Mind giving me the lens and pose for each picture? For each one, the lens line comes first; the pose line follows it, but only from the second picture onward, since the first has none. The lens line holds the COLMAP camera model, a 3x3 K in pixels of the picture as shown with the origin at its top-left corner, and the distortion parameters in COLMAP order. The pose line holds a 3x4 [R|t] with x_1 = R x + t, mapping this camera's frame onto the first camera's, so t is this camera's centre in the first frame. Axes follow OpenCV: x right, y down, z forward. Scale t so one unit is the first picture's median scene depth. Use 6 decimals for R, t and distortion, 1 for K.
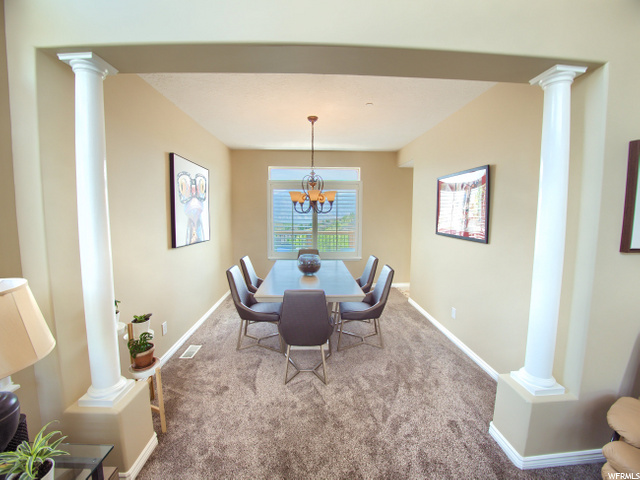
lens RADIAL K [[278.8, 0, 320.0], [0, 278.8, 240.0], [0, 0, 1]] dist [-0.000184, -0.000022]
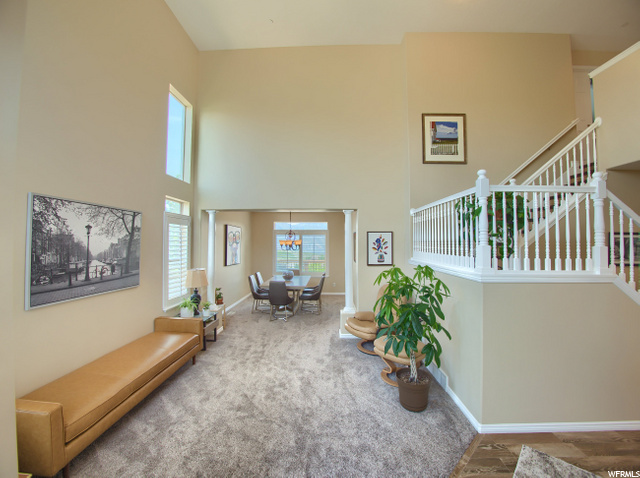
lens RADIAL K [[278.8, 0, 320.0], [0, 278.8, 239.0], [0, 0, 1]] dist [-0.000184, -0.000022]
pose [[0.996540, -0.004834, -0.082972, 0.405098], [-0.004338, 0.993922, -0.110003, 0.053444], [0.082999, 0.109983, 0.990462, -1.146845]]
